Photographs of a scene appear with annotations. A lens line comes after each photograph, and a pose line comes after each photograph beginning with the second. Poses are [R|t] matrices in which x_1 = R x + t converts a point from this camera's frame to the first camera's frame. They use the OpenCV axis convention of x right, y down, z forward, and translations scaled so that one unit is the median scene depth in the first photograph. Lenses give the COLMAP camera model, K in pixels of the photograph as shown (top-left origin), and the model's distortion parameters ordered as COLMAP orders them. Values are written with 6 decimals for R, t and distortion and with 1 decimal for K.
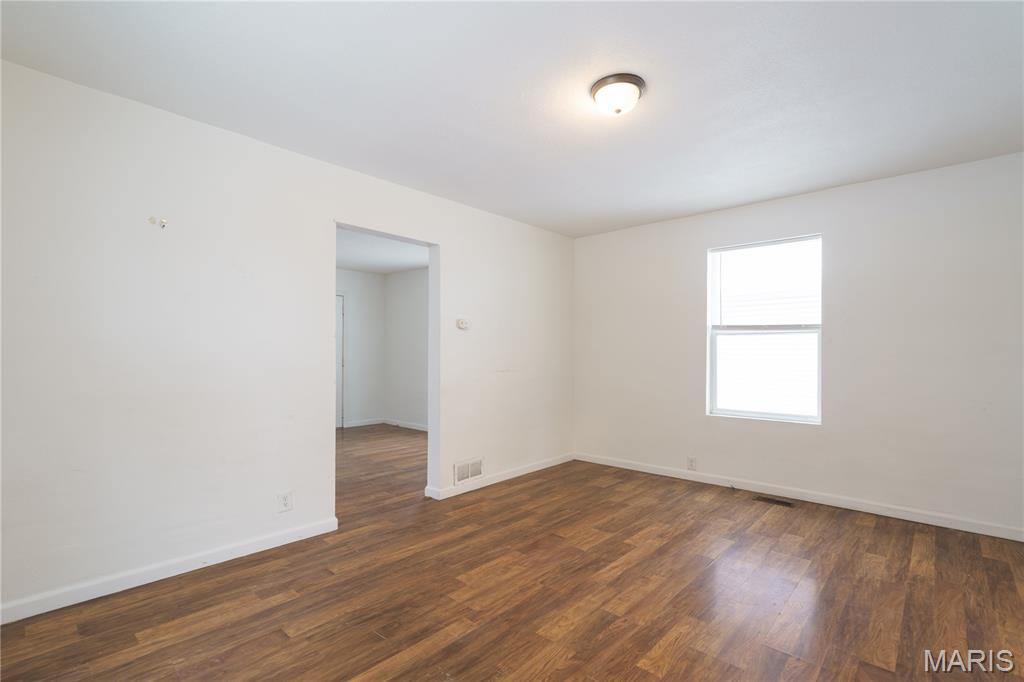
lens RADIAL K [[472.6, 0, 521.0], [0, 472.6, 348.6], [0, 0, 1]] dist [-0.002801, 0.002250]
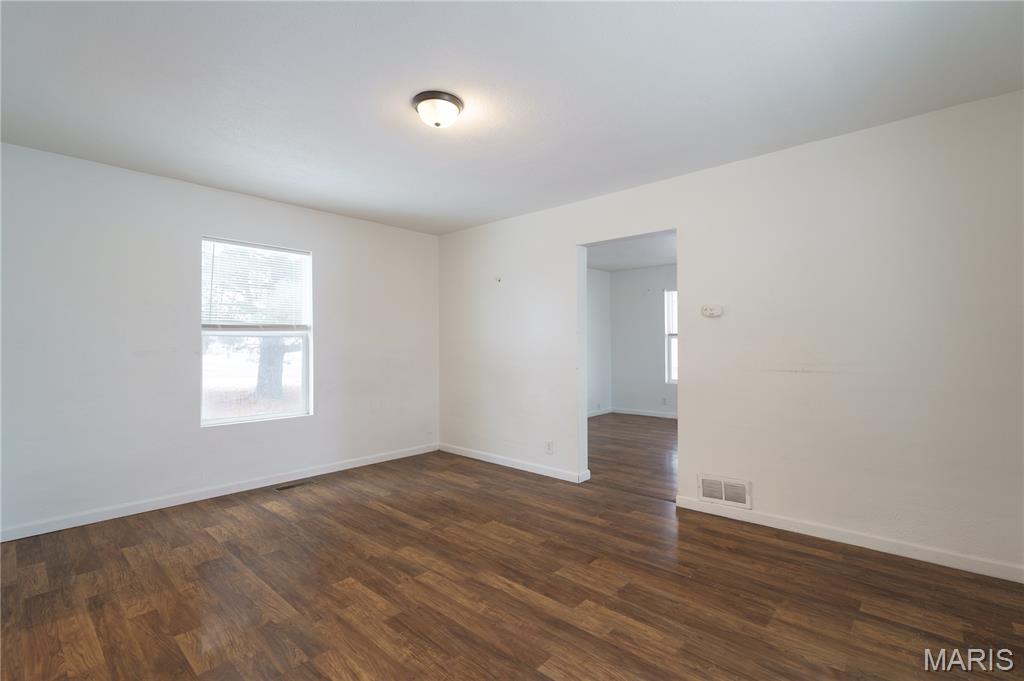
lens RADIAL K [[472.6, 0, 513.1], [0, 472.6, 337.4], [0, 0, 1]] dist [-0.002801, 0.002250]
pose [[-0.012451, -0.020678, -0.999709, 0.940367], [0.015193, 0.999667, -0.020867, 0.010230], [0.999807, -0.015449, -0.012133, 0.873577]]
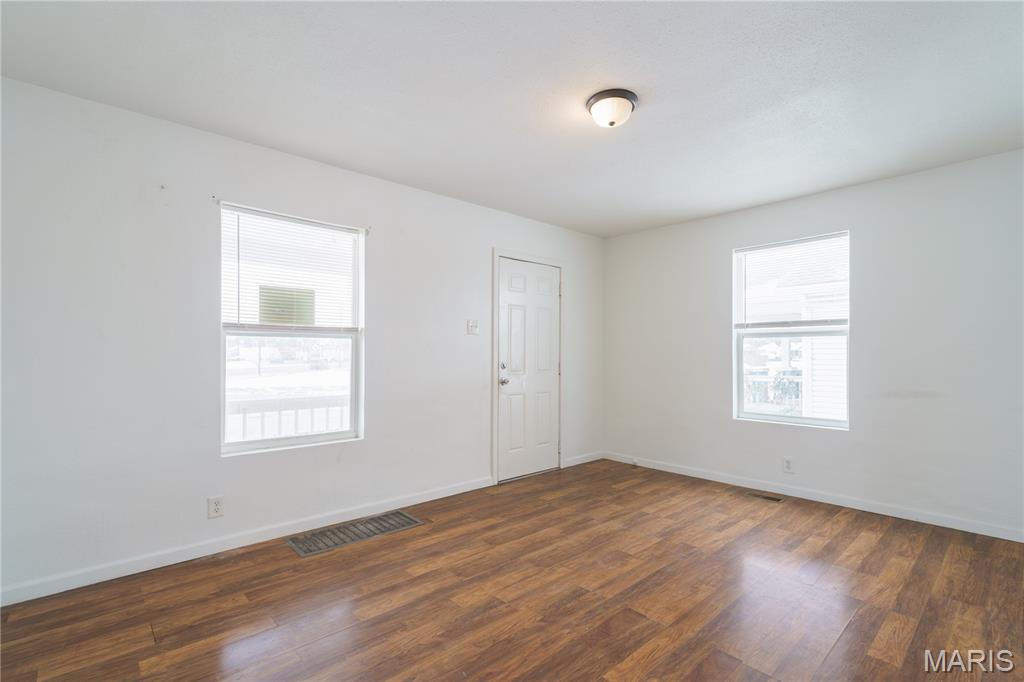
lens RADIAL K [[472.6, 0, 515.2], [0, 472.6, 356.1], [0, 0, 1]] dist [-0.002801, 0.002250]
pose [[0.994440, -0.002416, -0.105278, 0.103489], [0.003567, 0.999936, 0.010749, 0.003546], [0.105245, -0.011064, 0.994385, -0.078323]]
